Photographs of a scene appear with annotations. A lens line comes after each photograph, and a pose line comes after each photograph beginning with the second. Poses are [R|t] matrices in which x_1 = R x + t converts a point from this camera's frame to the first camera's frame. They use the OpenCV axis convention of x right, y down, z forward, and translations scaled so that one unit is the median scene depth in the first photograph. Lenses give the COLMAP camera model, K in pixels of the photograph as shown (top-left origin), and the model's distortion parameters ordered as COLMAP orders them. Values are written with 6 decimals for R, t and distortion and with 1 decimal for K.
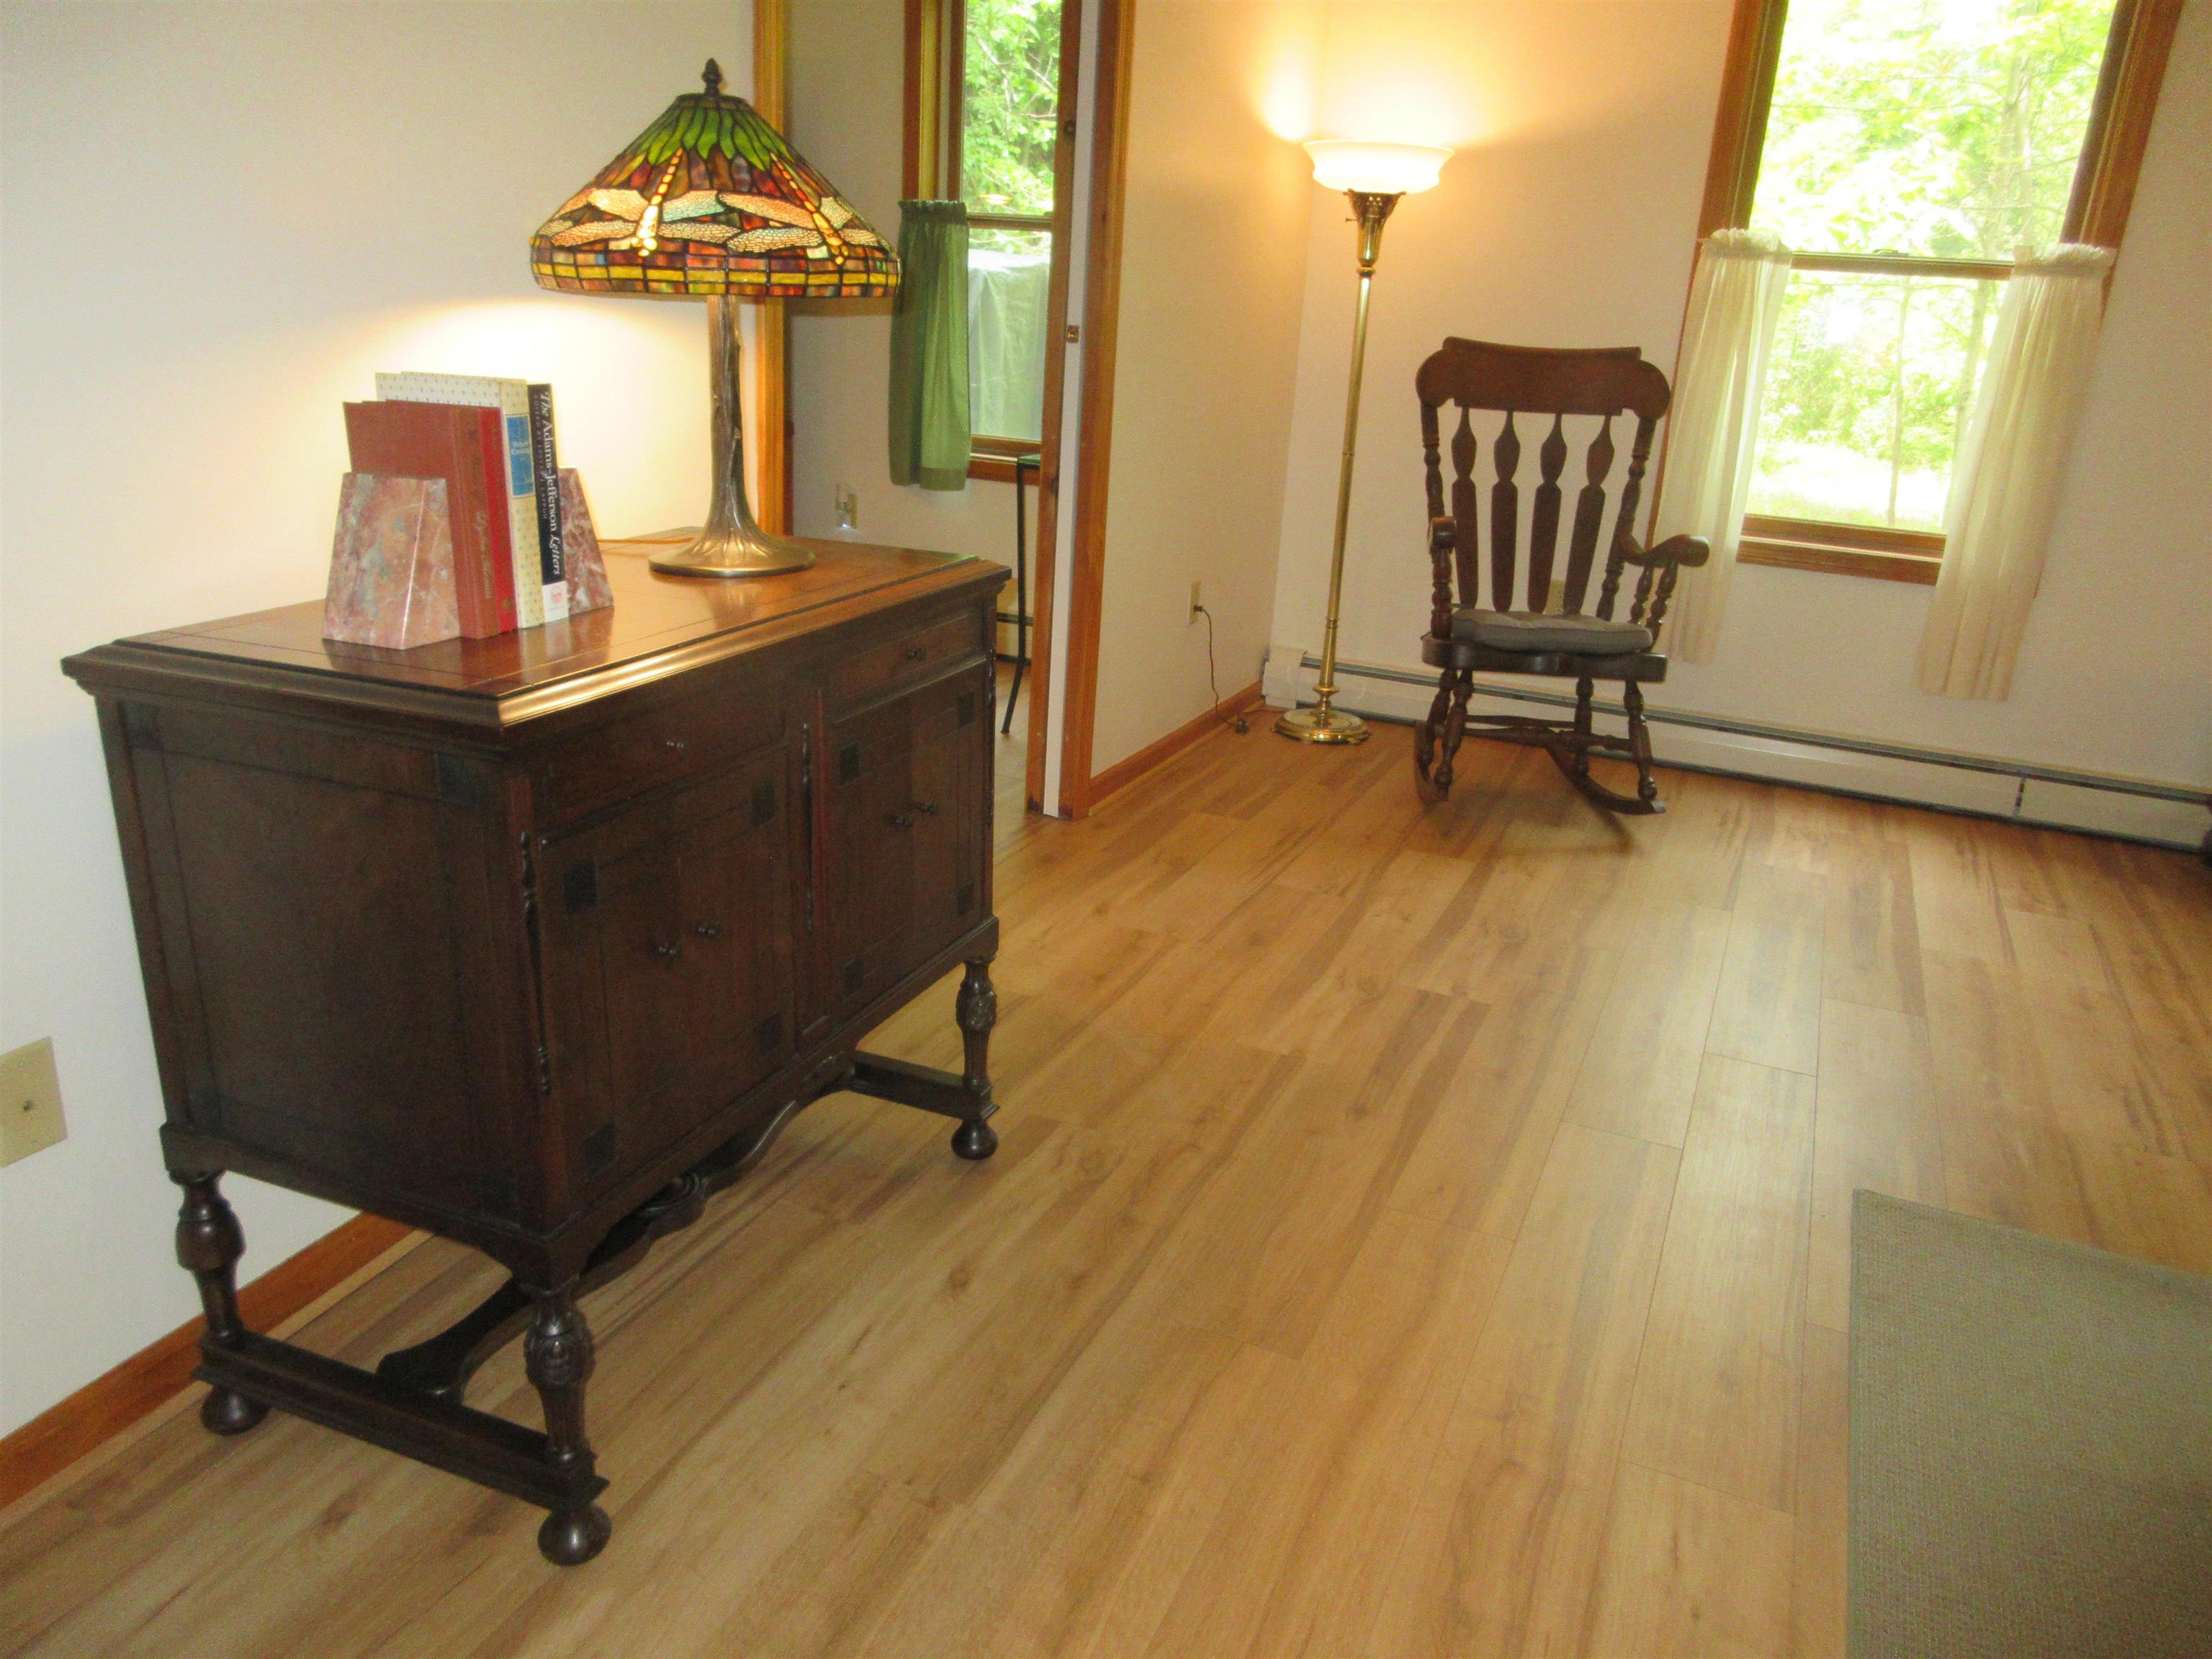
lens RADIAL K [[1647.0, 0, 1097.8], [0, 1647.0, 828.6], [0, 0, 1]] dist [0.001262, 0.000944]
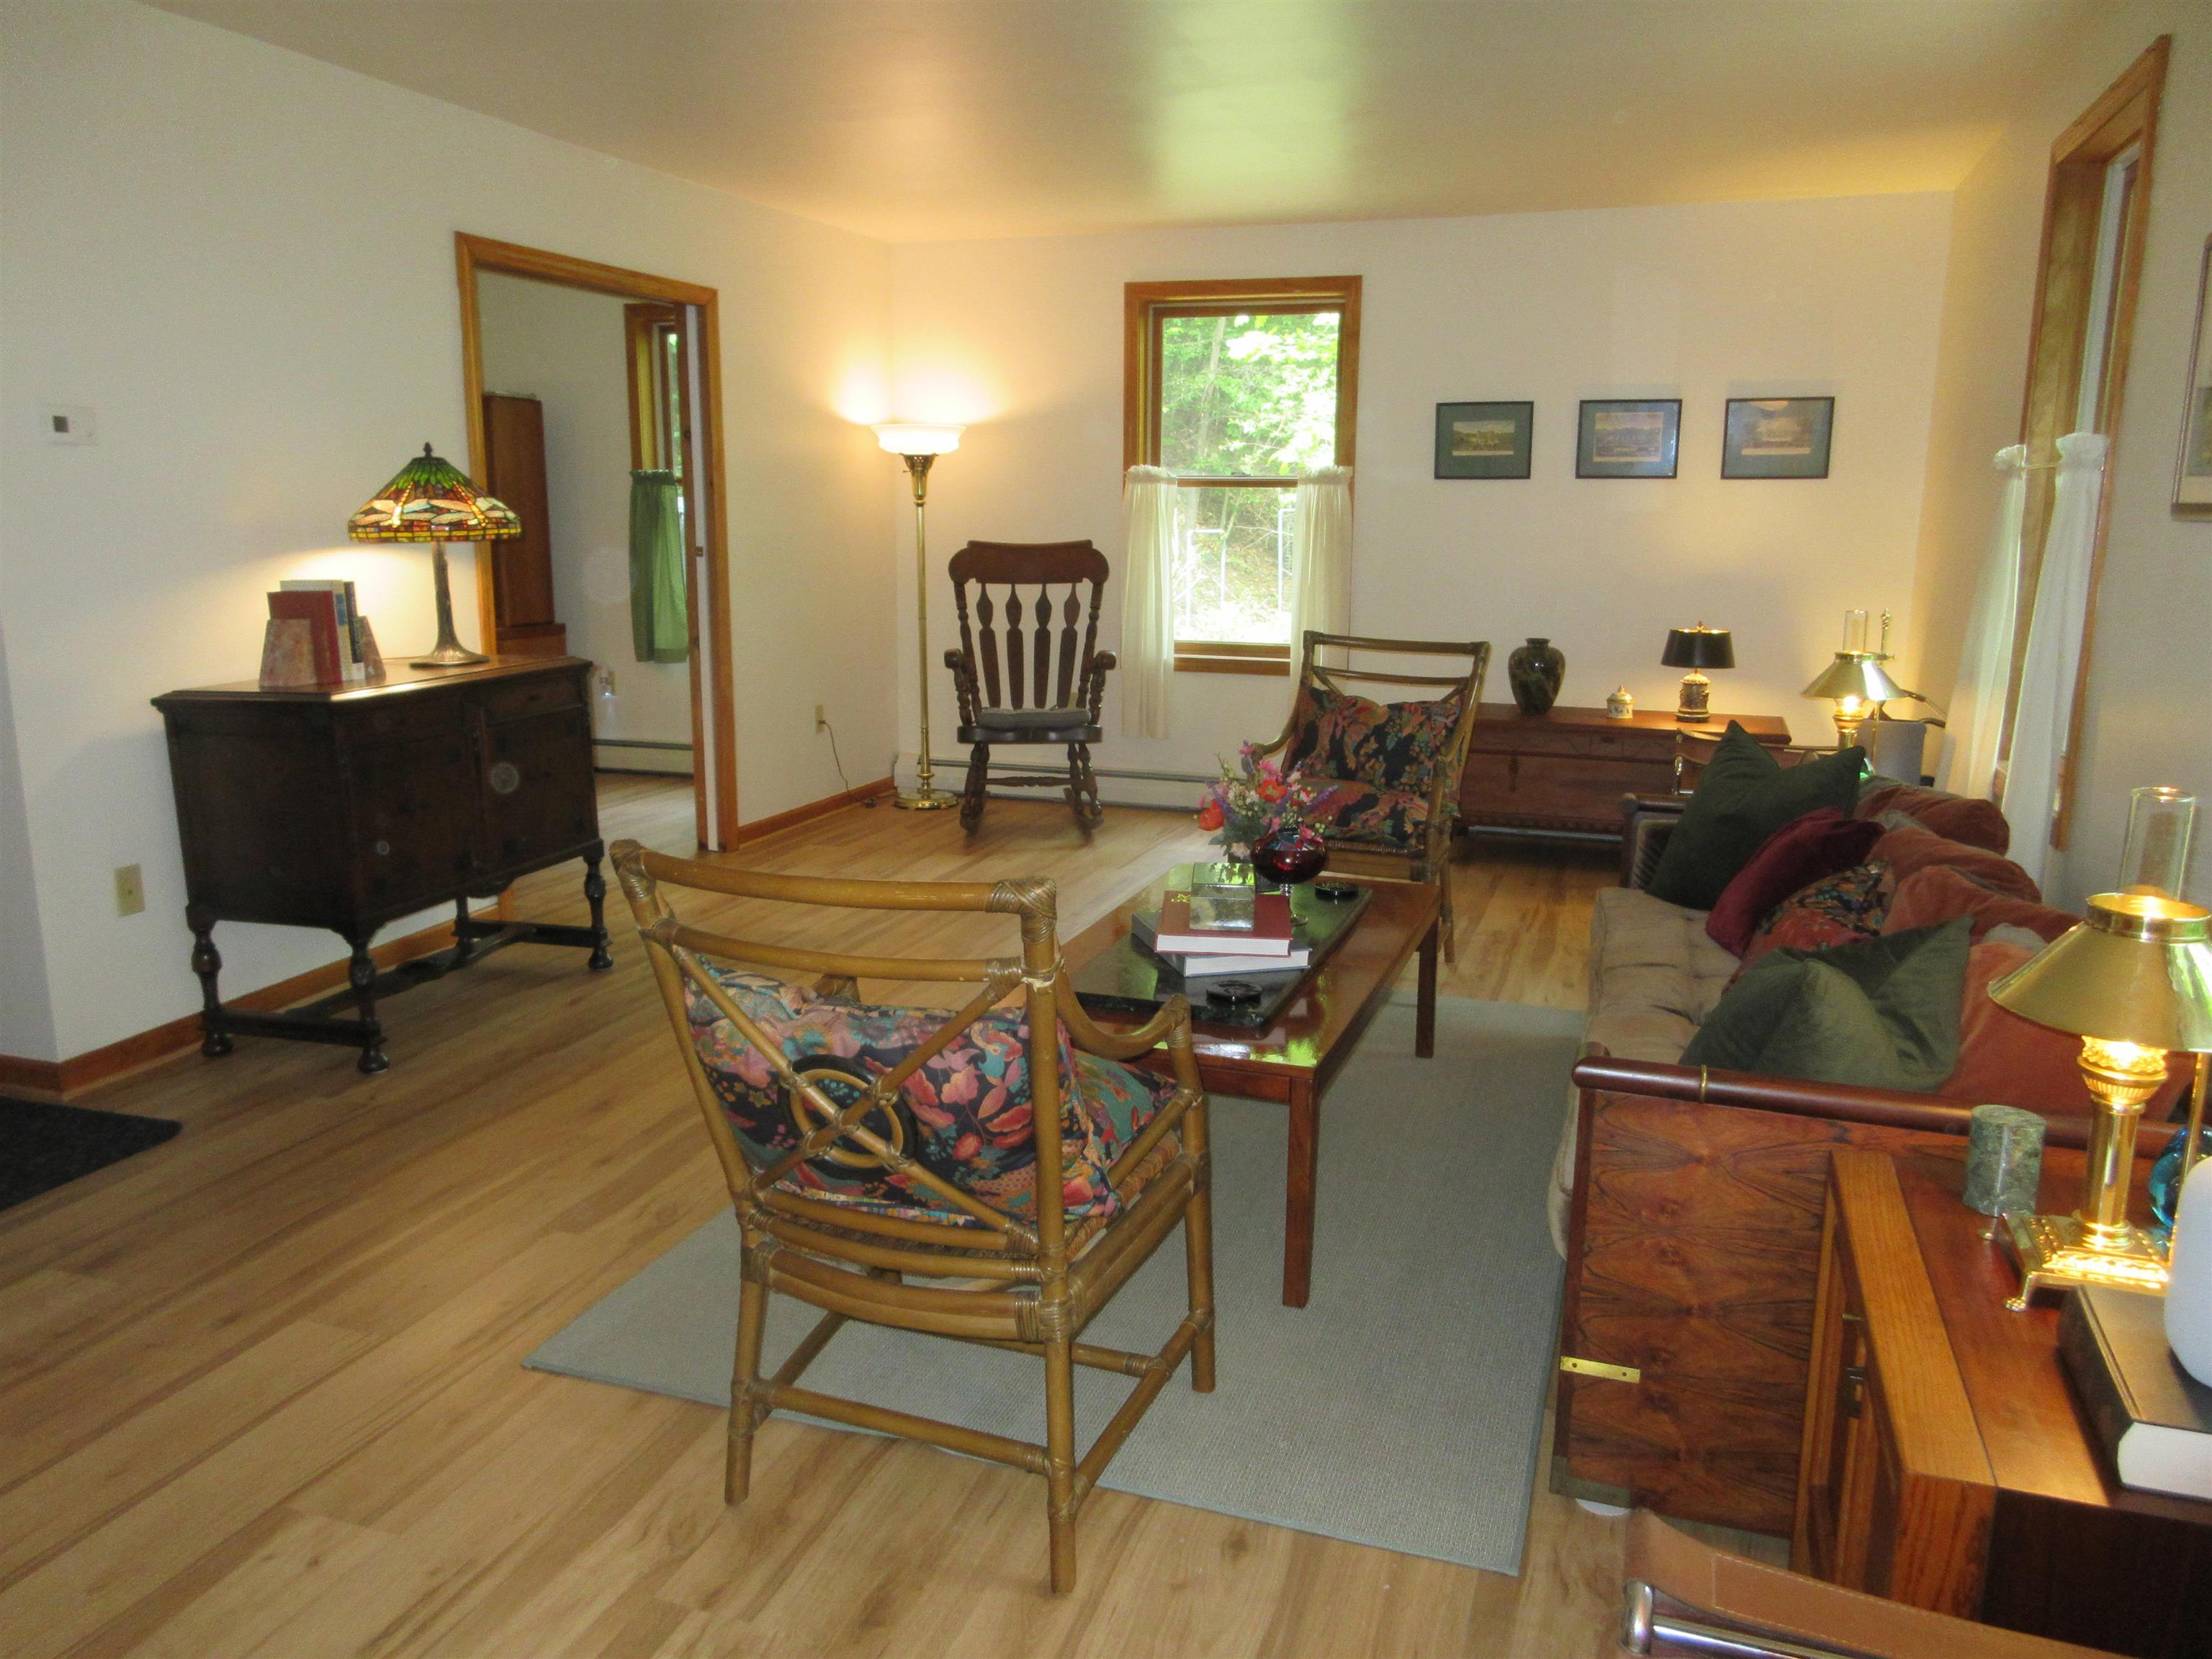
lens RADIAL K [[1647.0, 0, 1098.9], [0, 1647.0, 807.8], [0, 0, 1]] dist [0.001262, 0.000944]
pose [[0.995401, -0.066752, 0.068709, 0.232976], [0.075533, 0.988051, -0.134348, 0.191325], [-0.058920, 0.138920, 0.988549, -0.577838]]
